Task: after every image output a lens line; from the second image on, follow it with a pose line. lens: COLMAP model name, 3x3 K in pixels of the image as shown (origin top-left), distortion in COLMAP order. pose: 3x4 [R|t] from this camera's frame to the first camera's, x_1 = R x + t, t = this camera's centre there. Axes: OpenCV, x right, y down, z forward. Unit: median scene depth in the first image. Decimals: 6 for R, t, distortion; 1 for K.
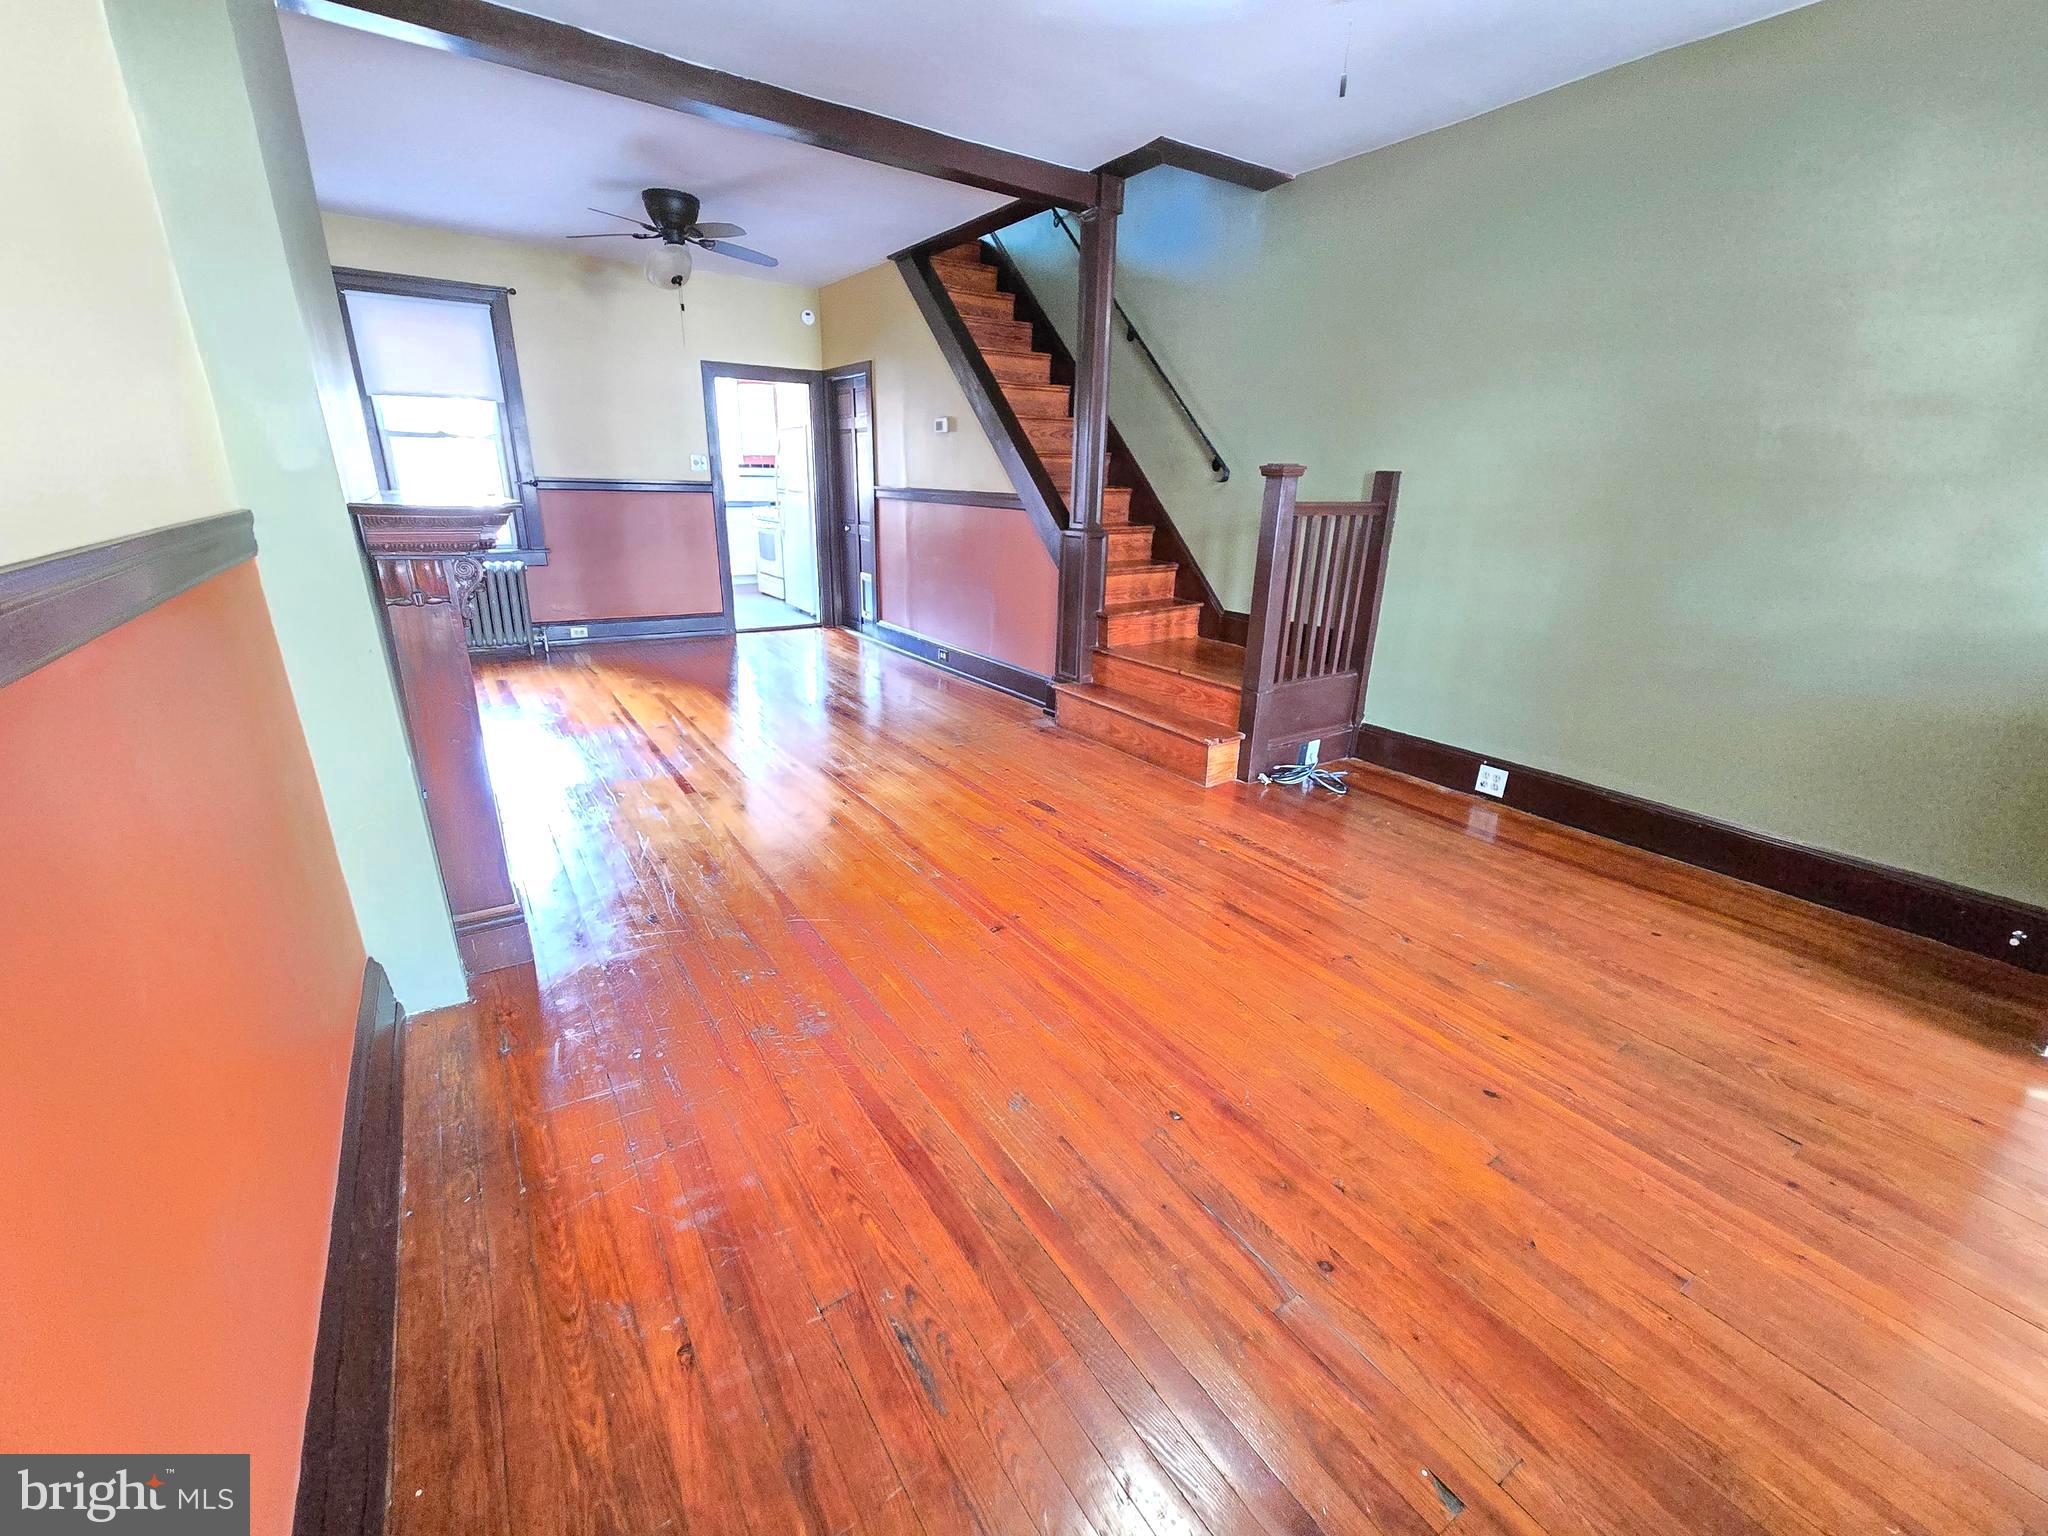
lens RADIAL K [[844.9, 0, 1011.7], [0, 844.9, 763.8], [0, 0, 1]] dist [0.000420, -0.000561]
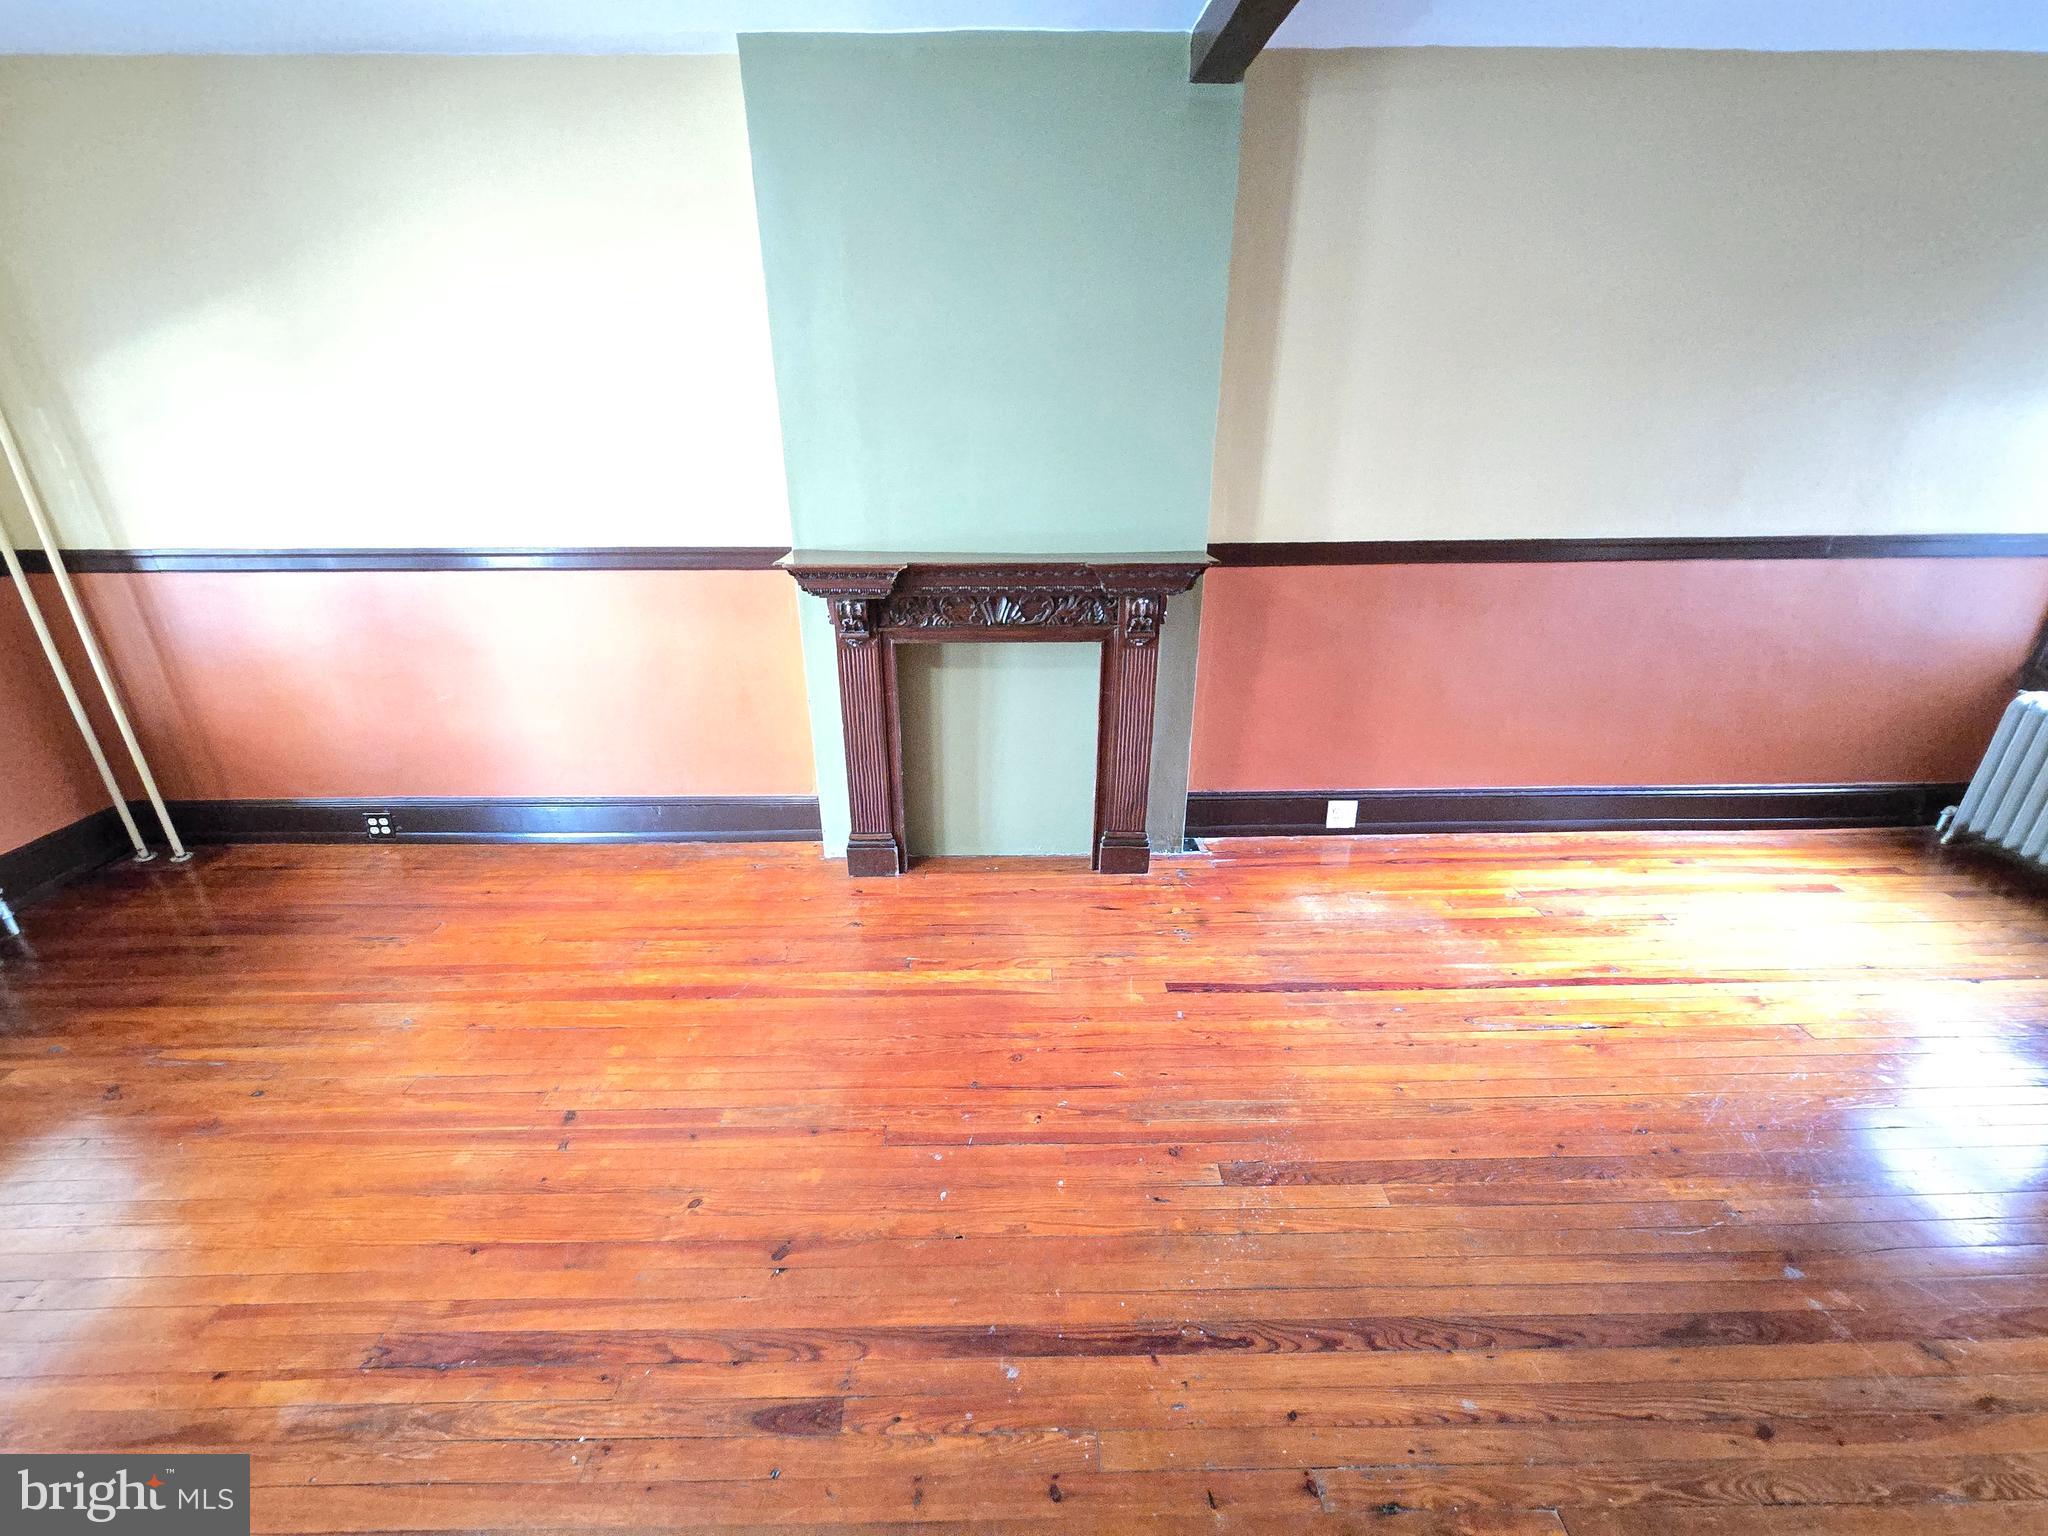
lens RADIAL K [[844.9, 0, 1025.1], [0, 844.9, 767.1], [0, 0, 1]] dist [0.000420, -0.000561]
pose [[-0.543760, 0.302576, -0.782799, 0.255454], [-0.282063, 0.812598, 0.510025, -0.569957], [0.790421, 0.498129, -0.356512, 1.313593]]
